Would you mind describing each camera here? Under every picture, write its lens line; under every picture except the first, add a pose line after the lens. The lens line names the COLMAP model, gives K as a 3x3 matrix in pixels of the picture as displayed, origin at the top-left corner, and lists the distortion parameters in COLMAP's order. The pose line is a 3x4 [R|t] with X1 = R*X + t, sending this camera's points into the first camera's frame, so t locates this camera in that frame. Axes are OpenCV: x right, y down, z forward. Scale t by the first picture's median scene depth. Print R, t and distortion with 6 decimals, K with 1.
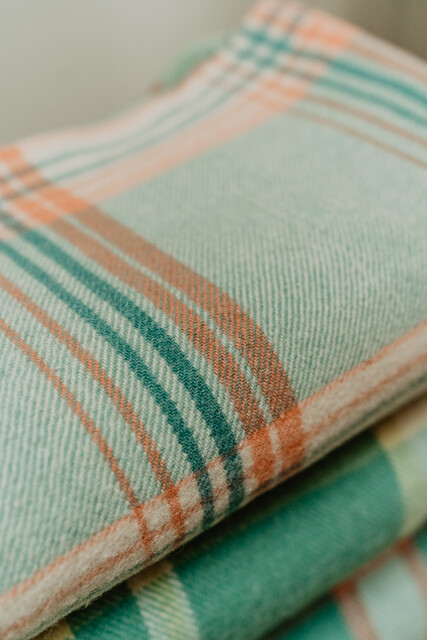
lens RADIAL K [[797.8, 0, 213.5], [0, 797.8, 320.0], [0, 0, 1]] dist [0.114971, 0.008328]
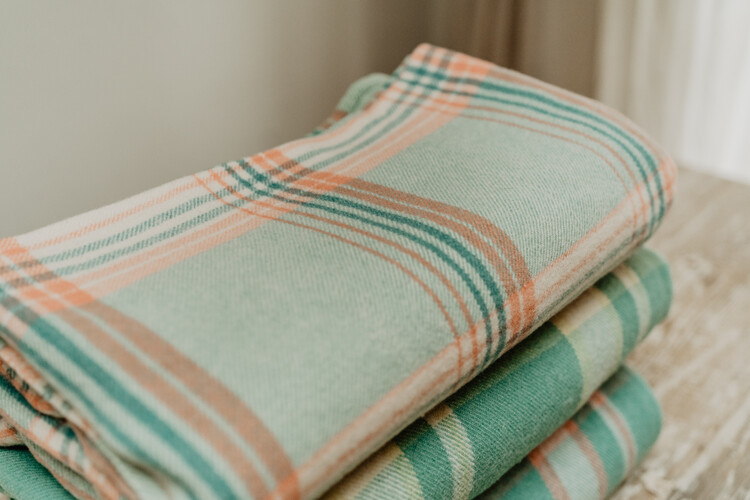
lens RADIAL K [[902.4, 0, 375.0], [0, 902.4, 250.0], [0, 0, 1]] dist [0.066197, -0.018531]
pose [[0.976994, -0.078068, 0.198464, -0.555225], [0.112324, 0.979421, -0.167682, 0.320570], [-0.181289, 0.186117, 0.965658, -0.678278]]
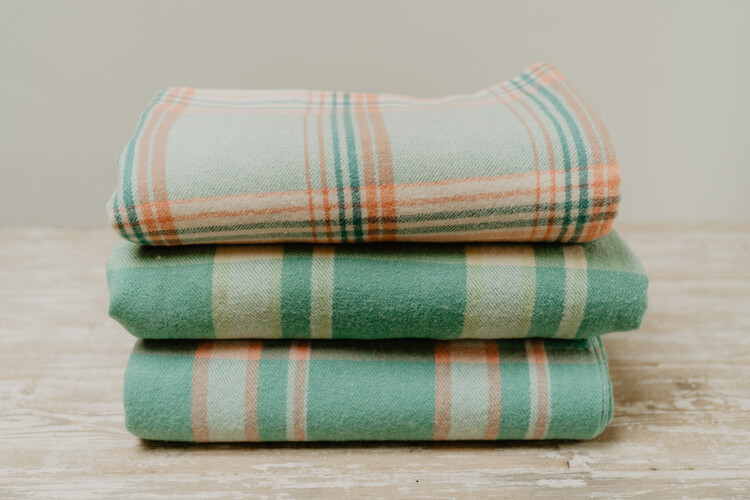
lens RADIAL K [[902.4, 0, 375.0], [0, 902.4, 250.0], [0, 0, 1]] dist [0.066197, -0.018531]
pose [[0.810294, 0.256663, -0.526828, 1.499720], [-0.391338, 0.906154, -0.160438, 0.726564], [0.436208, 0.336169, 0.834693, -1.125377]]
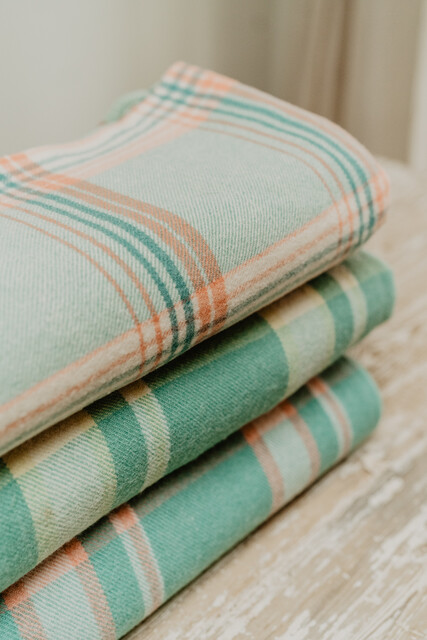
lens RADIAL K [[770.0, 0, 213.5], [0, 770.0, 320.0], [0, 0, 1]] dist [0.066197, -0.018531]
pose [[0.987982, -0.055128, 0.144407, -0.163415], [0.069701, 0.992754, -0.097884, 0.373112], [-0.137964, 0.106773, 0.984665, -0.642840]]
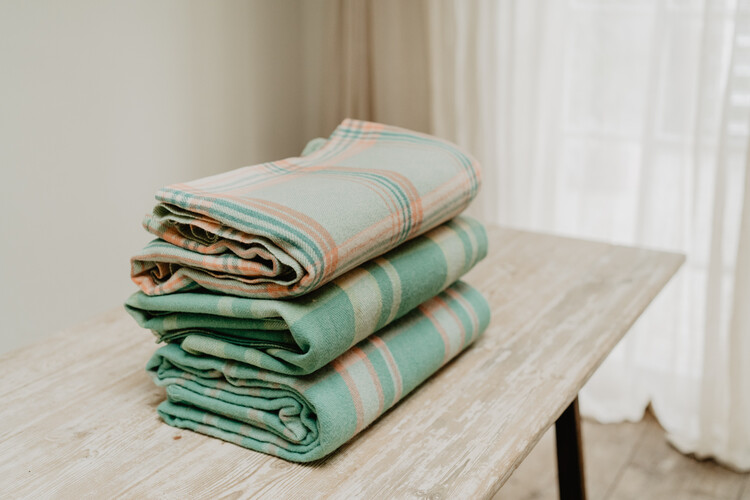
lens RADIAL K [[880.1, 0, 375.0], [0, 880.1, 250.0], [0, 0, 1]] dist [0.059161, 0.001024]
pose [[0.921829, -0.082461, 0.378723, -1.545040], [0.221598, 0.913790, -0.340416, 1.579143], [-0.318003, 0.397729, 0.860631, -2.120826]]
